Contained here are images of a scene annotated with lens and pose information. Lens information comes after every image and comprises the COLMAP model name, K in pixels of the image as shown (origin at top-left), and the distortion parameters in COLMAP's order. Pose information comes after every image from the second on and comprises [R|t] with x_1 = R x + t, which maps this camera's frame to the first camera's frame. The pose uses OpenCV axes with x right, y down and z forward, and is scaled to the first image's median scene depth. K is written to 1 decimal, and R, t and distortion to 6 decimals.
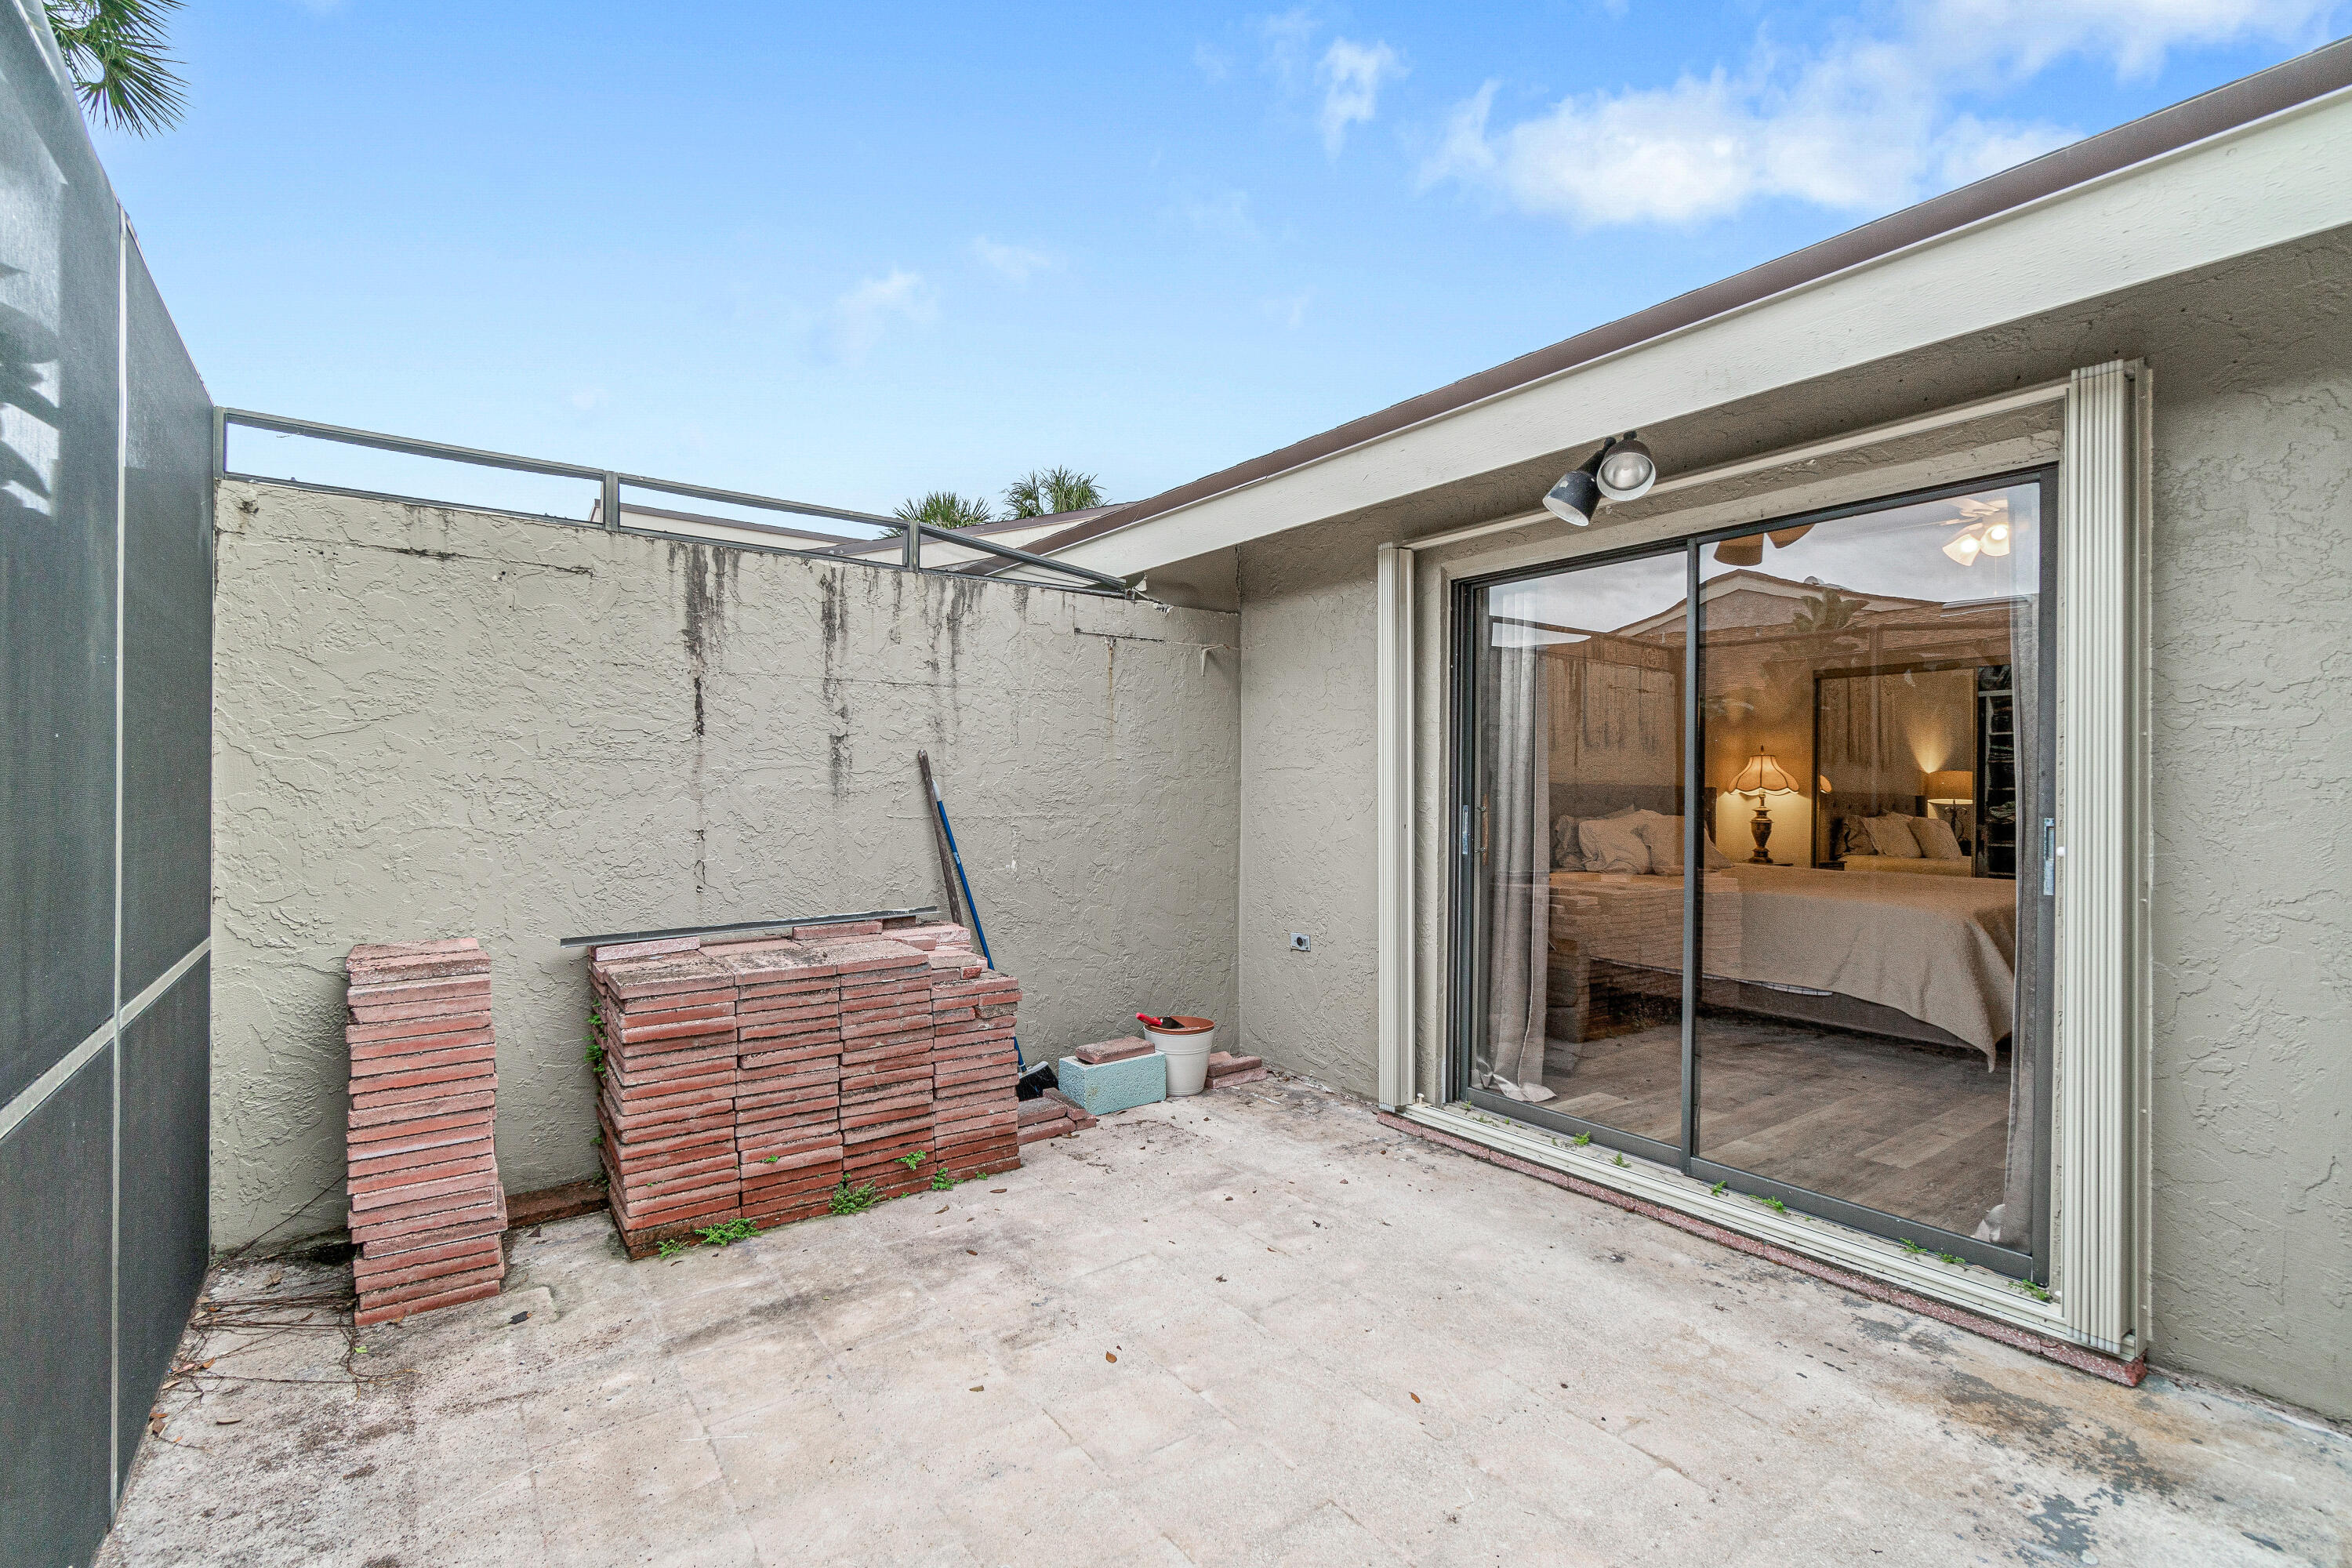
lens RADIAL K [[1027.6, 0, 1176.0], [0, 1027.6, 784.0], [0, 0, 1]] dist [0.001313, 0.000859]
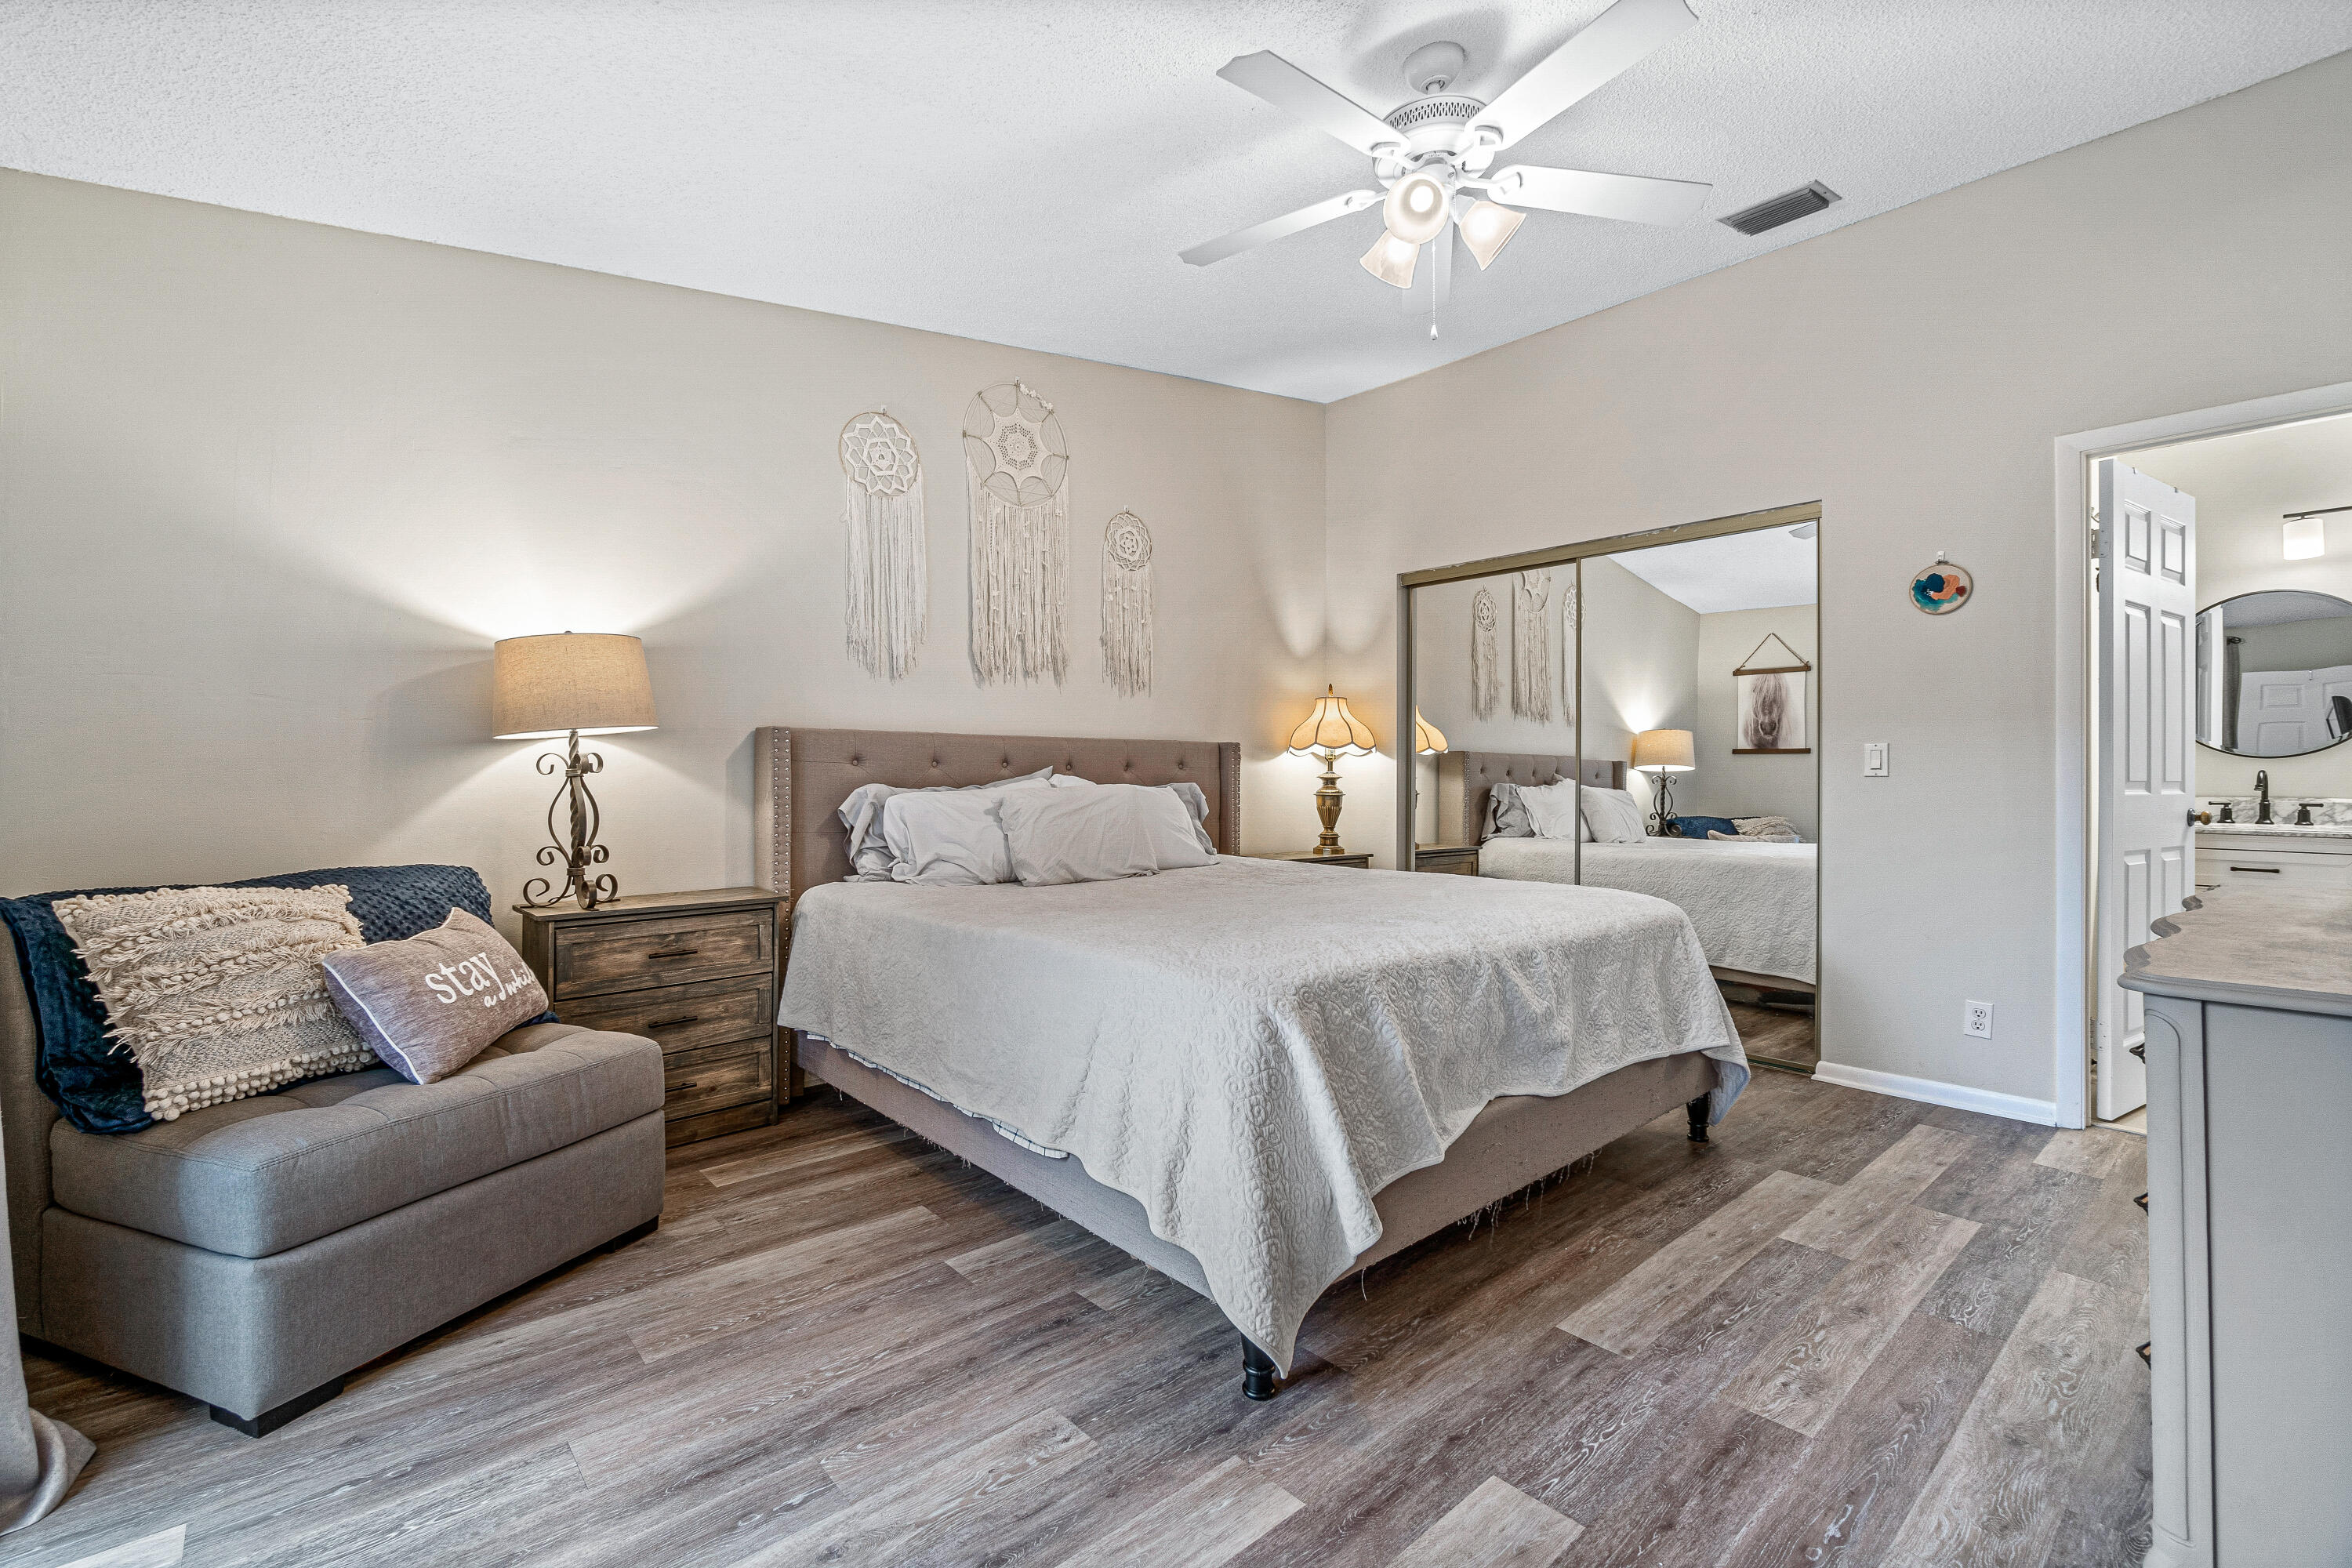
lens RADIAL K [[996.9, 0, 1176.0], [0, 996.9, 784.0], [0, 0, 1]] dist [0.000166, 0.000132]
pose [[0.995763, -0.011567, 0.091226, 0.536476], [0.010259, 0.999838, 0.014793, 0.025480], [-0.091382, -0.013794, 0.995720, 0.456046]]
